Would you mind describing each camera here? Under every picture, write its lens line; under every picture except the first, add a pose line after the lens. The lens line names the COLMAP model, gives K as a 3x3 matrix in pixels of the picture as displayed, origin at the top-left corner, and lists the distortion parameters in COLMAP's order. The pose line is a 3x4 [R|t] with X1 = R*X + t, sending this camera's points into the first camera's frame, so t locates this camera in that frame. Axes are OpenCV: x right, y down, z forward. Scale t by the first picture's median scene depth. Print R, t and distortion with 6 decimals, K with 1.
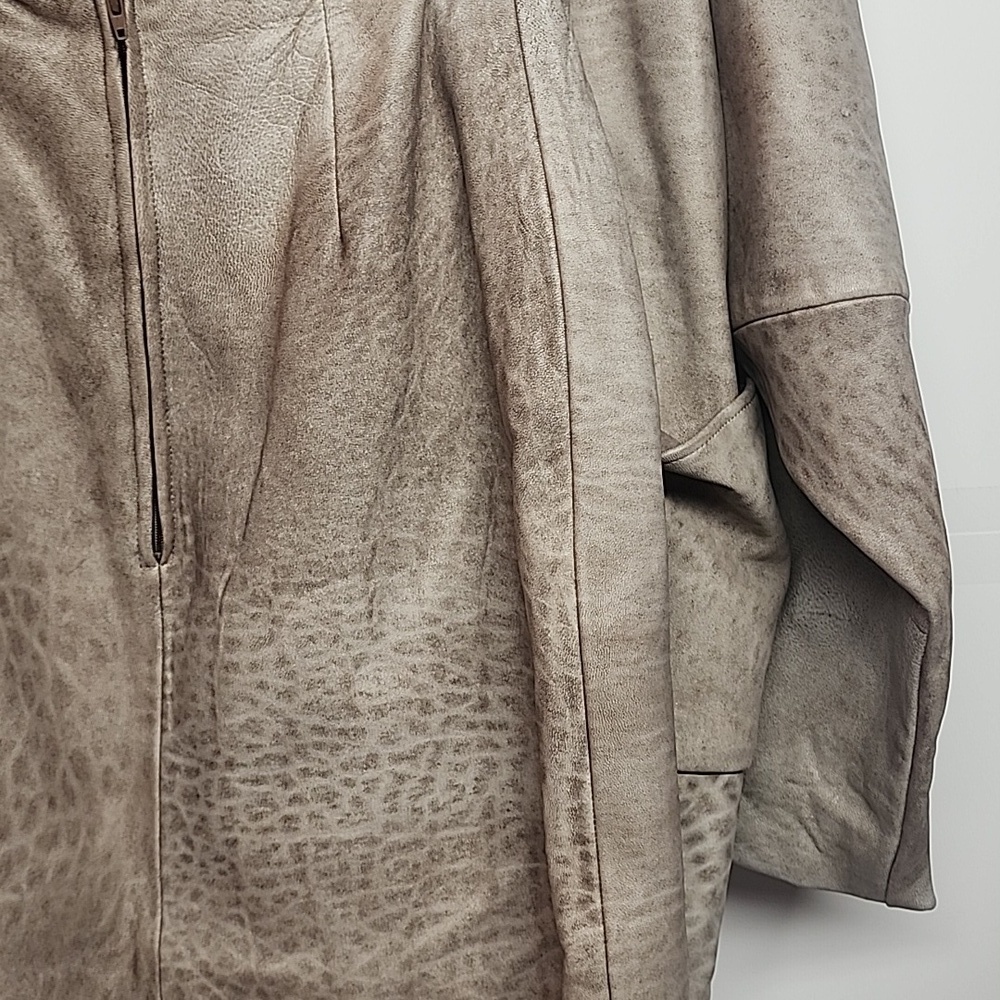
lens RADIAL K [[1429.0, 0, 504.0], [0, 1429.0, 481.5], [0, 0, 1]] dist [0.107918, 0.000000]
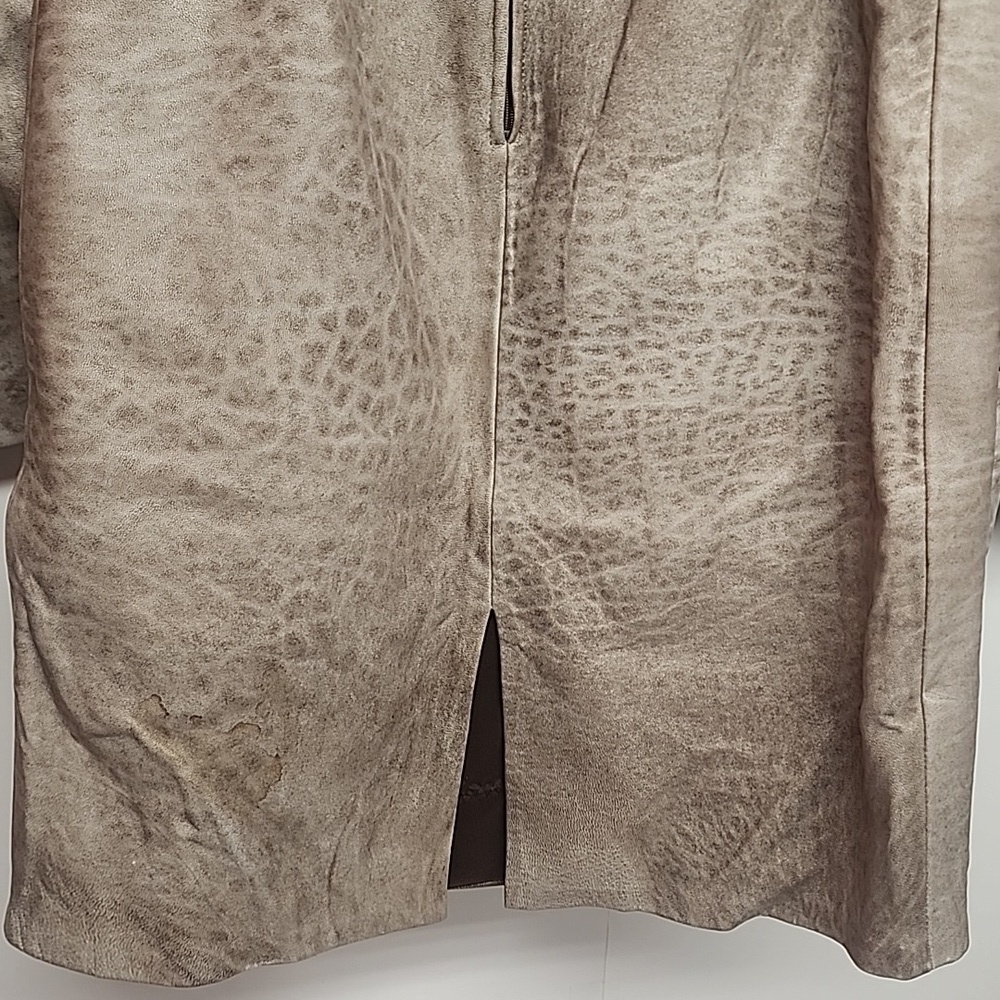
lens RADIAL K [[1429.0, 0, 519.8], [0, 1429.0, 476.3], [0, 0, 1]] dist [0.107918, 0.000000]
pose [[0.999305, 0.037272, 0.000489, -0.227760], [-0.036853, 0.985936, 0.163012, 0.129139], [0.005594, -0.162917, 0.986624, -0.070532]]
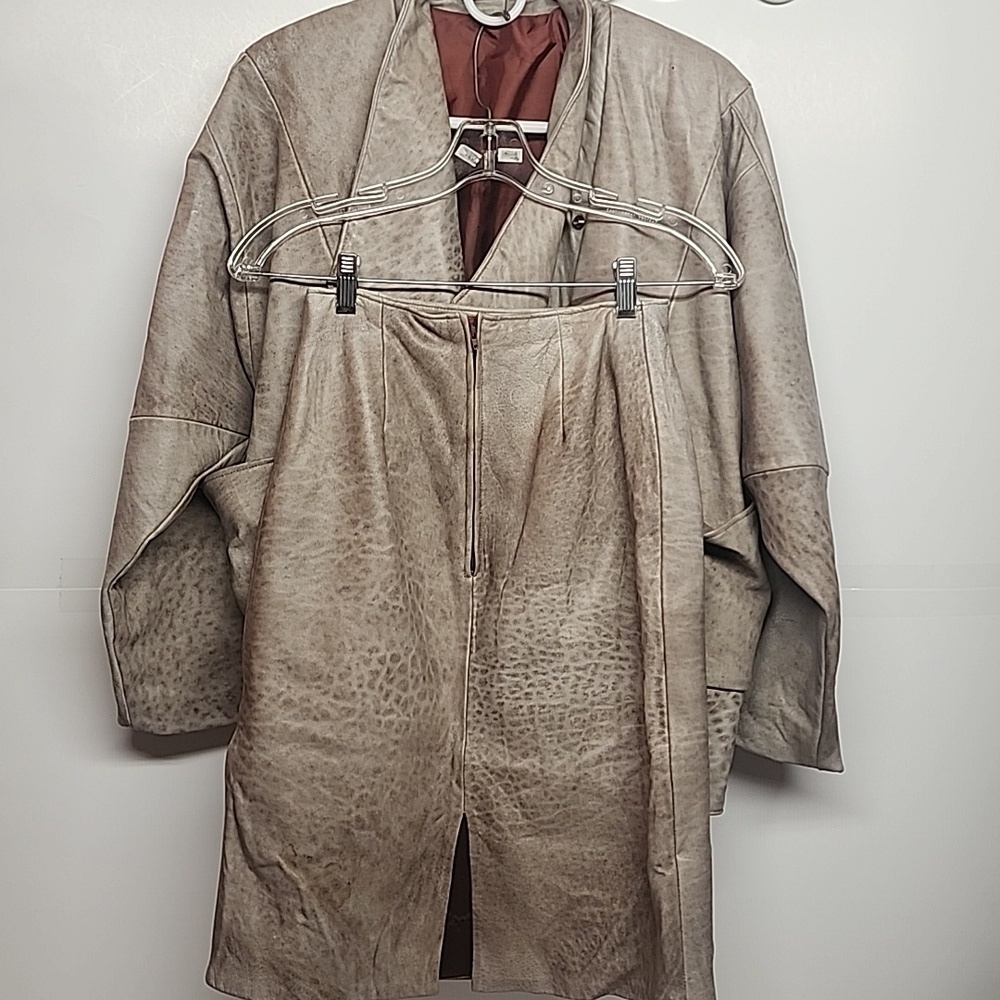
lens RADIAL K [[1376.9, 0, 525.2], [0, 1376.9, 510.3], [0, 0, 1]] dist [0.179814, 0.000000]
pose [[0.995568, 0.035543, -0.087064, 0.020774], [-0.041402, 0.996931, -0.066444, 0.095627], [0.084435, 0.069754, 0.993984, -1.120226]]
